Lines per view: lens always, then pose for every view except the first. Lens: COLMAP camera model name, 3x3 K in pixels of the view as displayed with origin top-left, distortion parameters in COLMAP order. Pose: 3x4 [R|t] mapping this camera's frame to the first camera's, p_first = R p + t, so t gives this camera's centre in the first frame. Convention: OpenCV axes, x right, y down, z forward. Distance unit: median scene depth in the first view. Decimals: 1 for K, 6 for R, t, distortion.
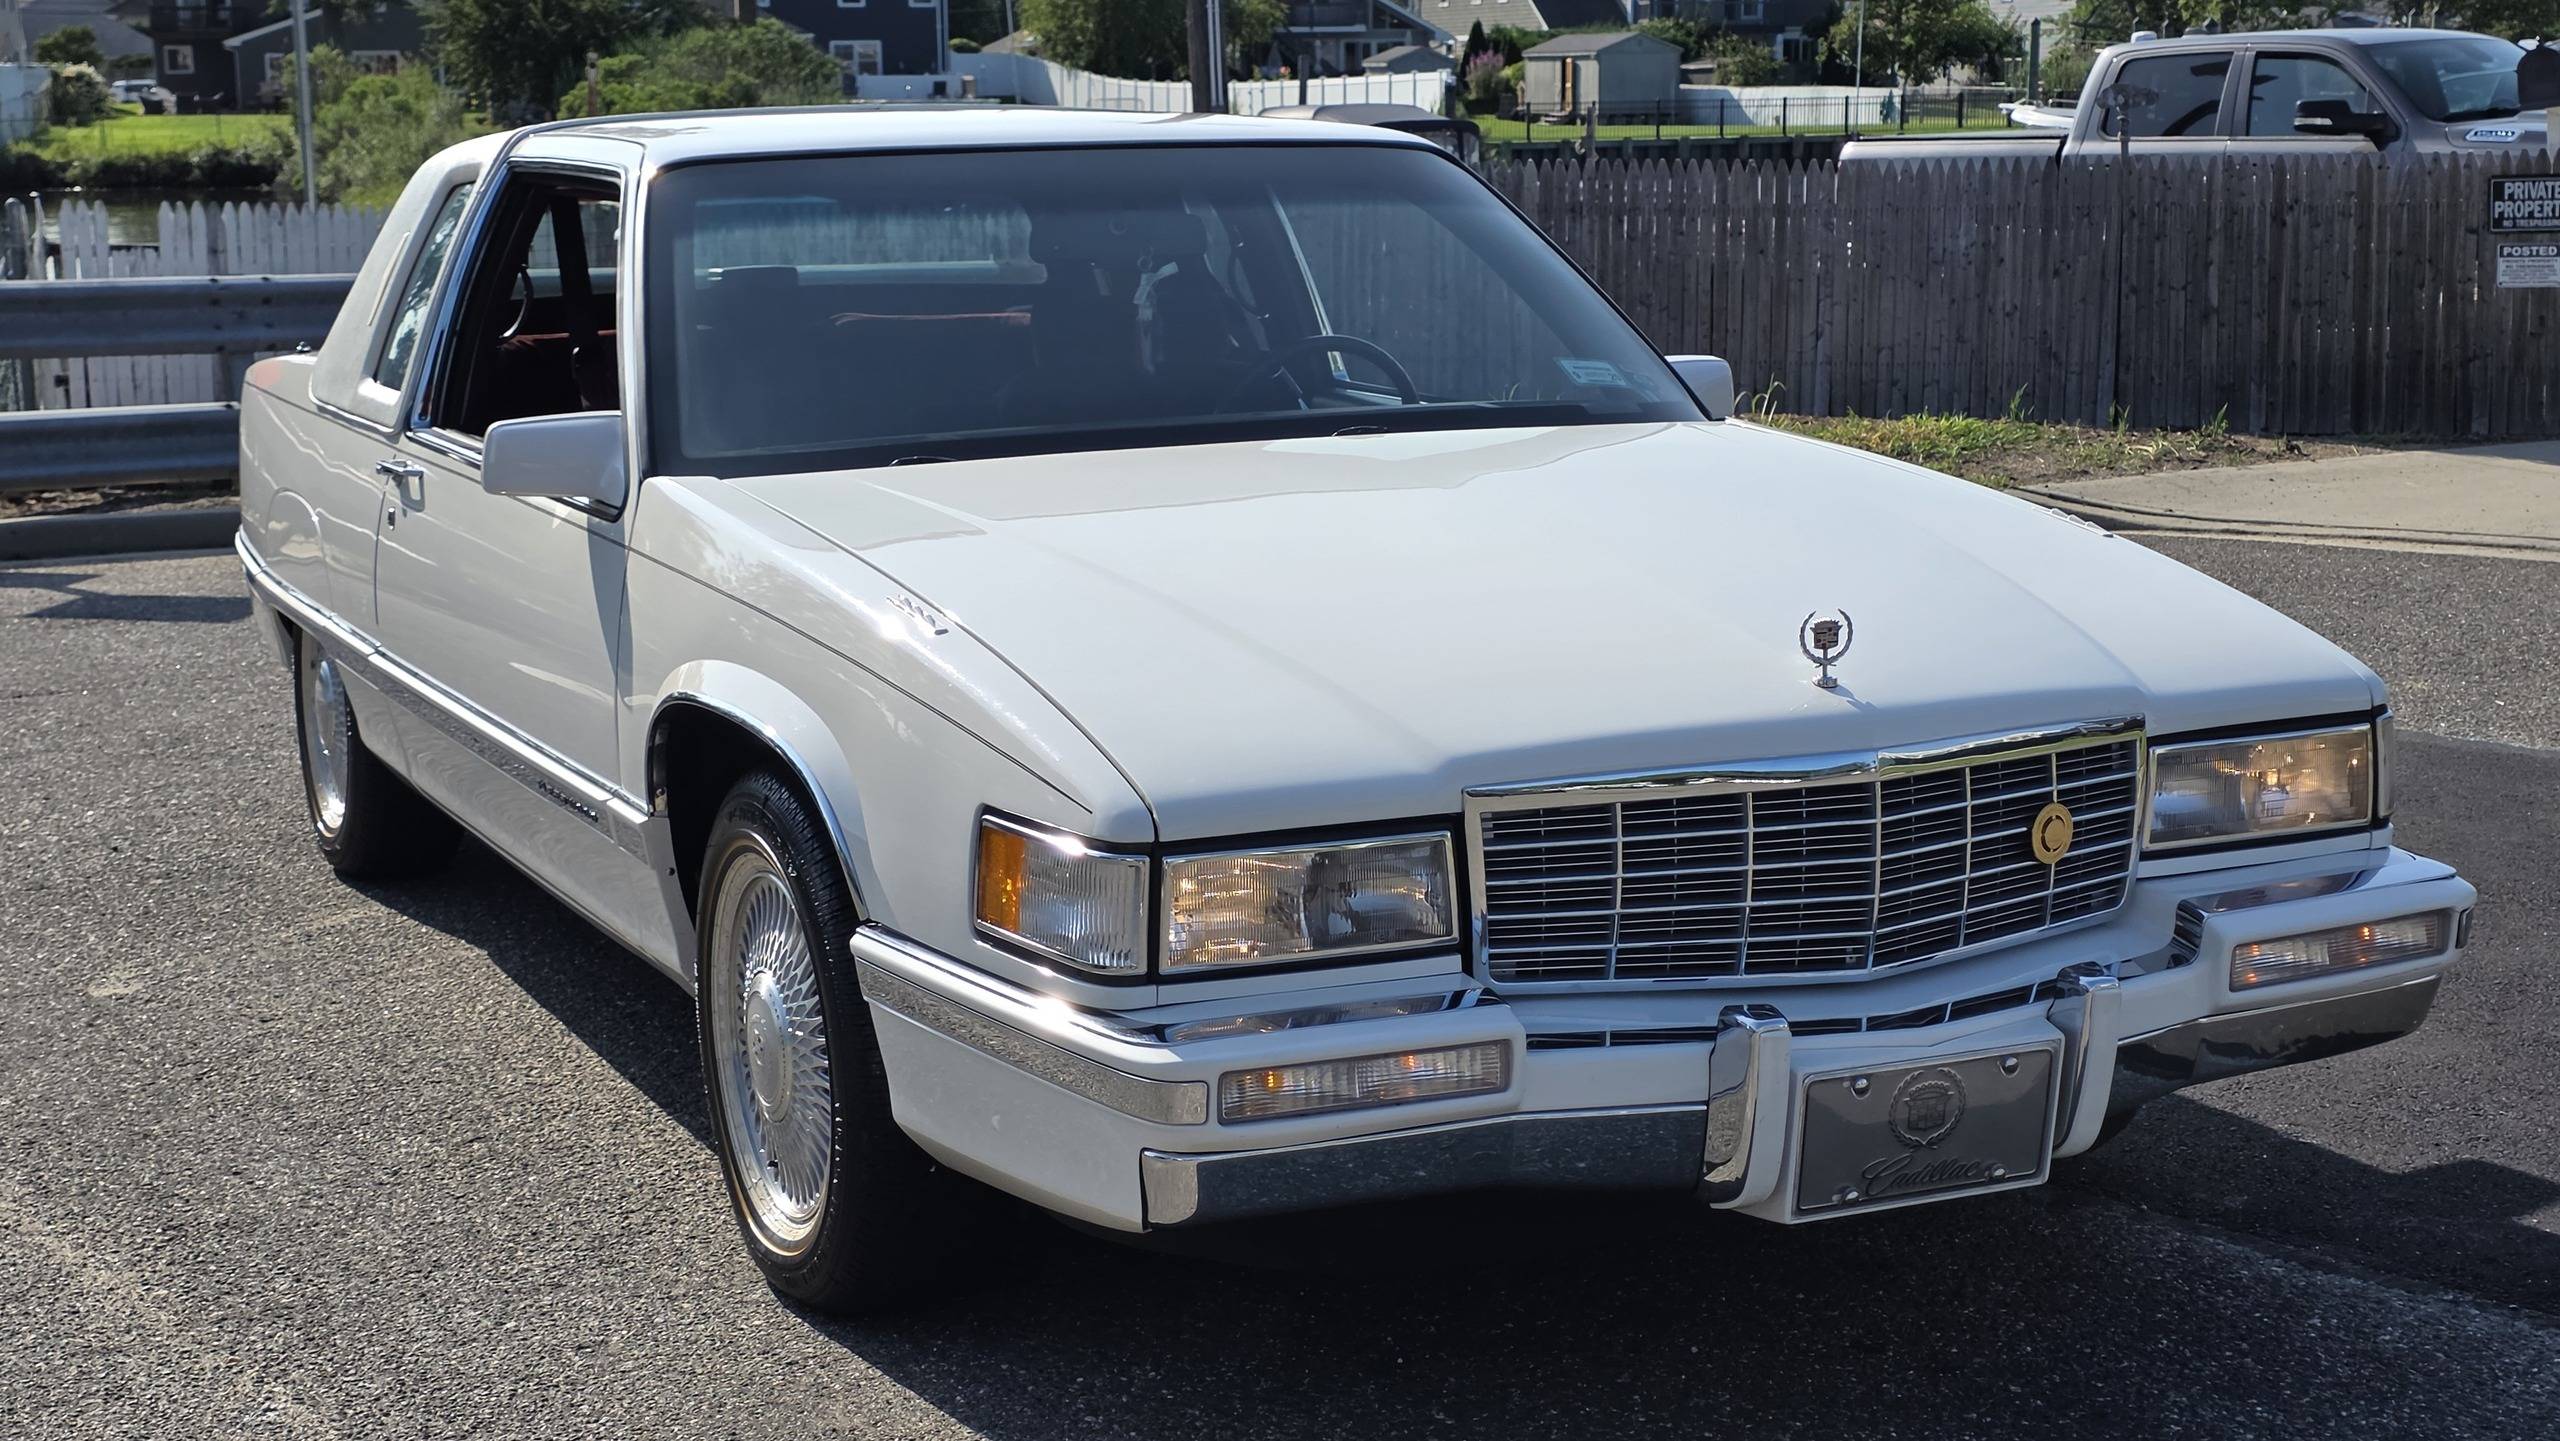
lens RADIAL K [[3592.5, 0, 1285.7], [0, 3592.5, 732.3], [0, 0, 1]] dist [0.106247, 0.000000]
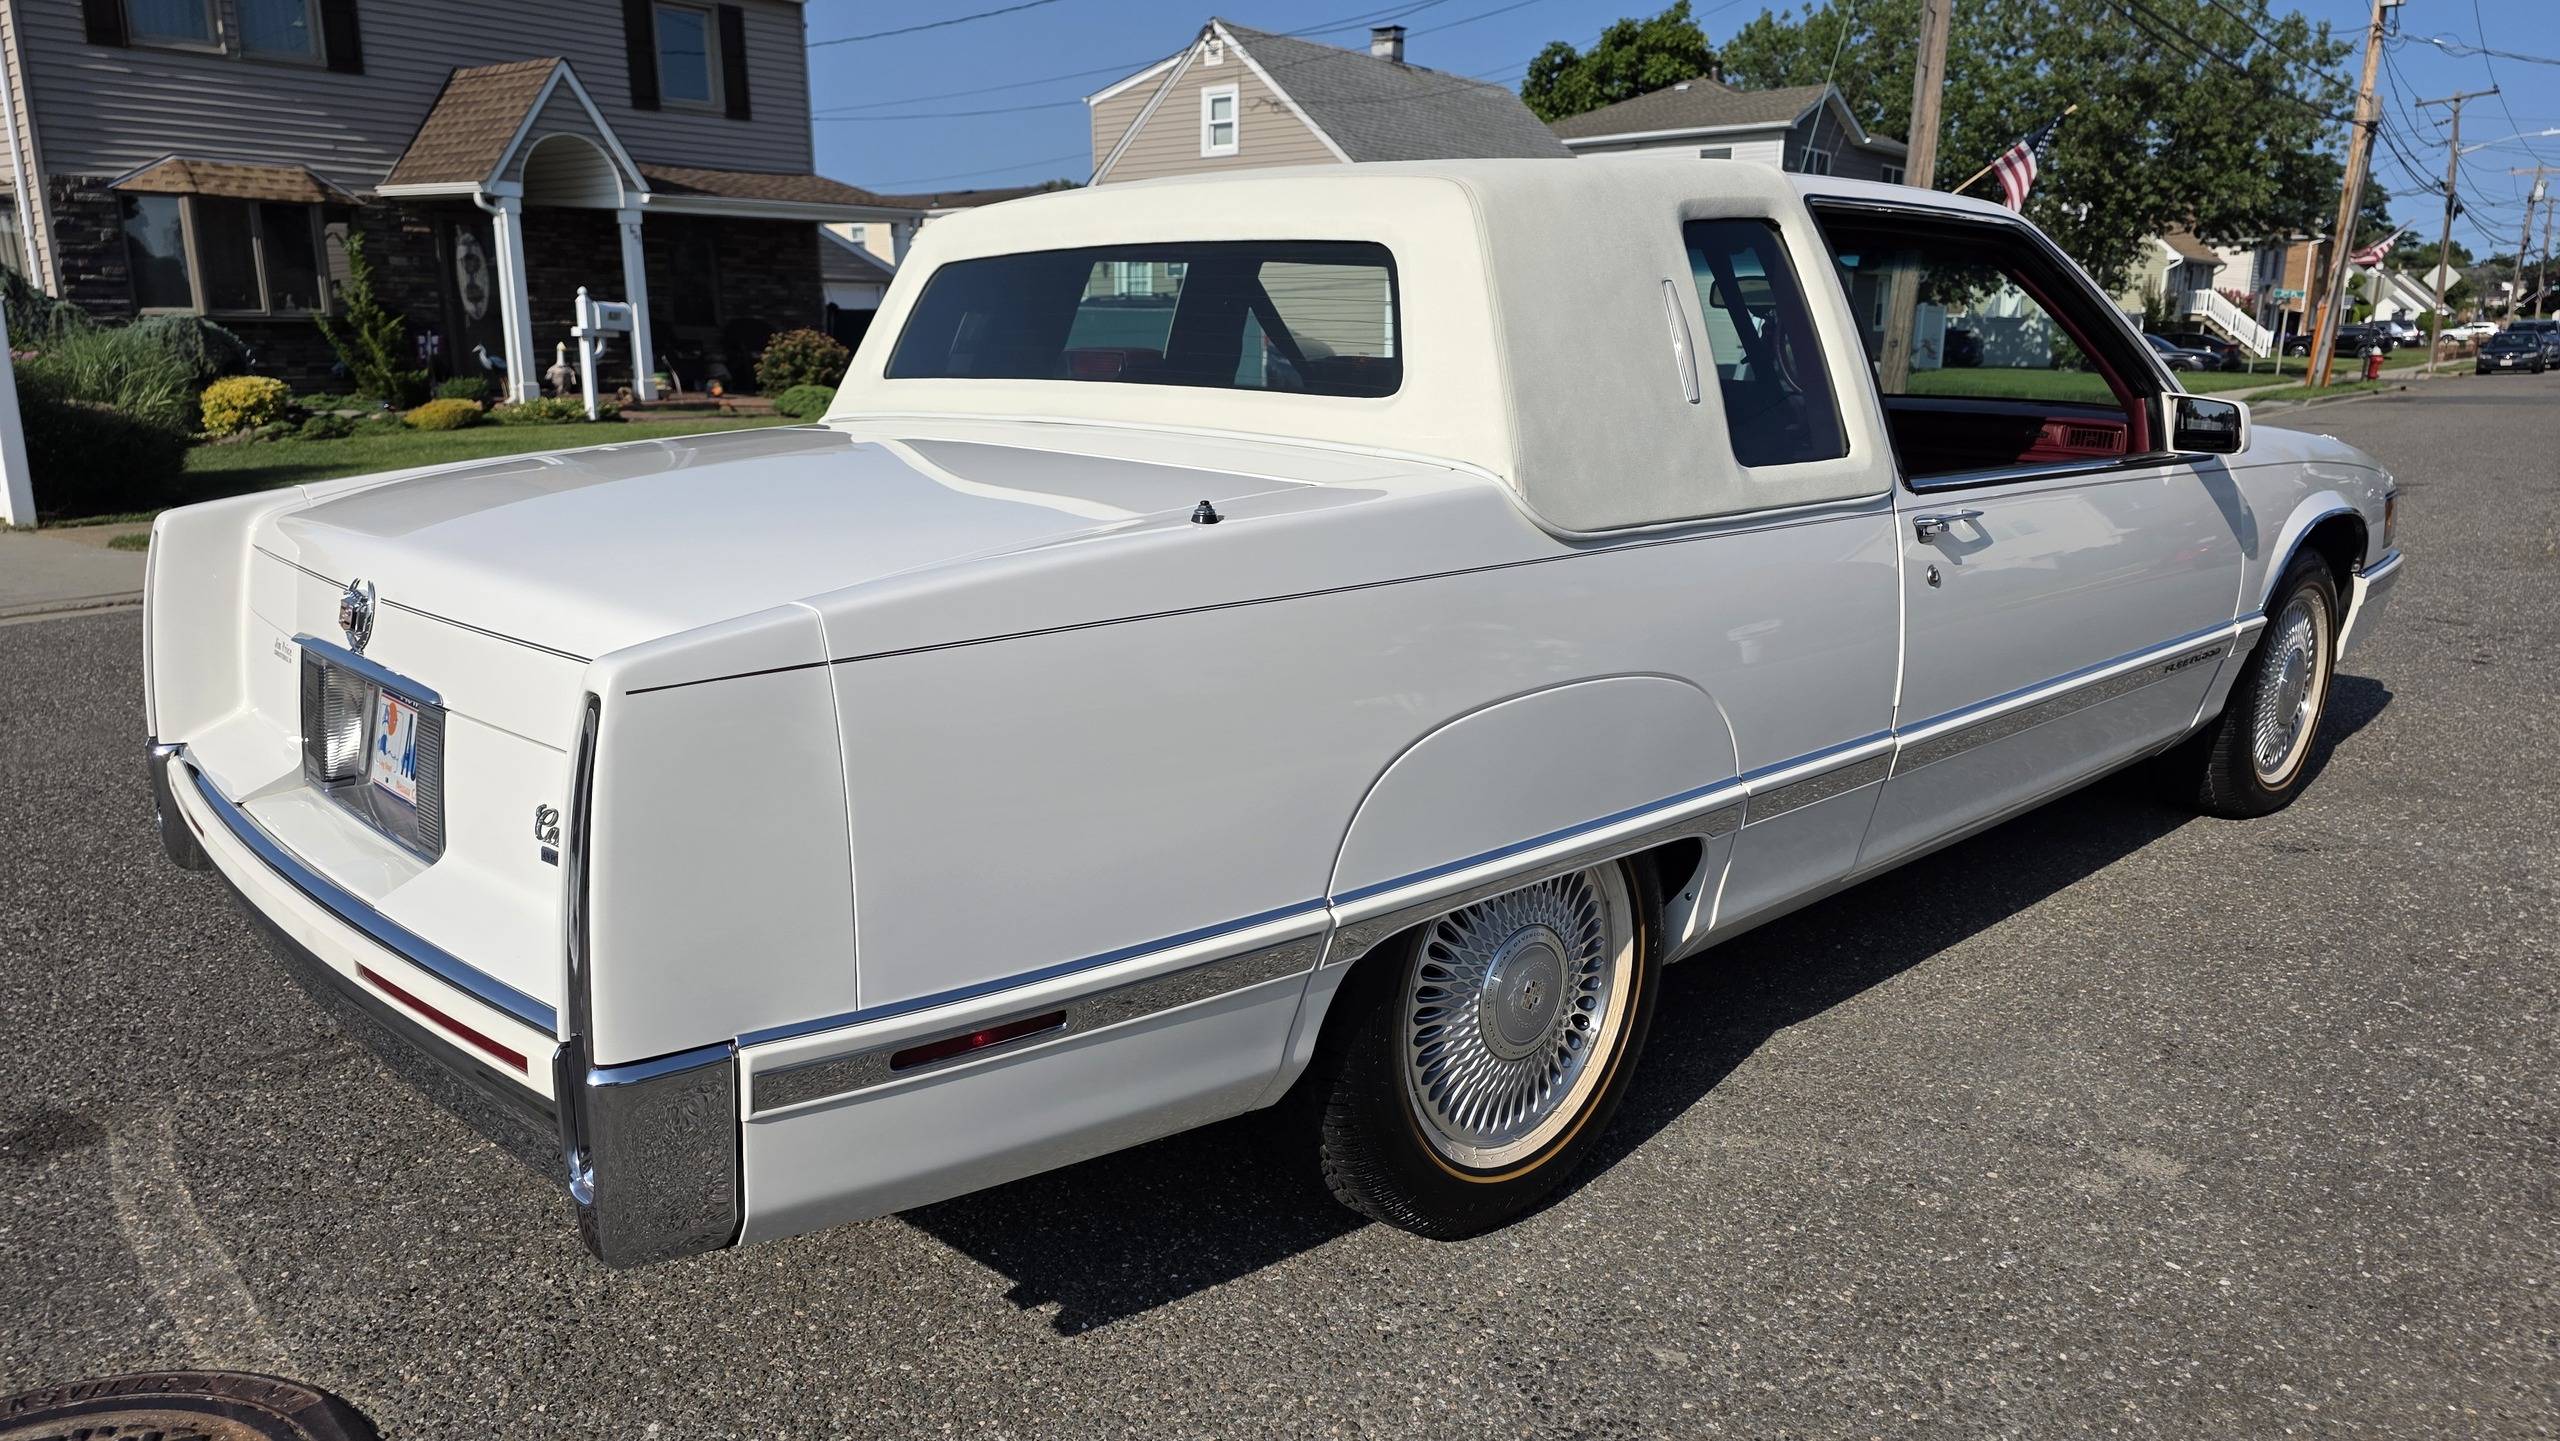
lens RADIAL K [[1734.0, 0, 1255.8], [0, 1734.0, 756.2], [0, 0, 1]] dist [0.049990, -0.040532]
pose [[-0.339323, -0.208774, 0.917210, -0.644474], [0.168522, 0.945793, 0.277625, -0.179794], [-0.925452, 0.248774, -0.285746, 1.373981]]
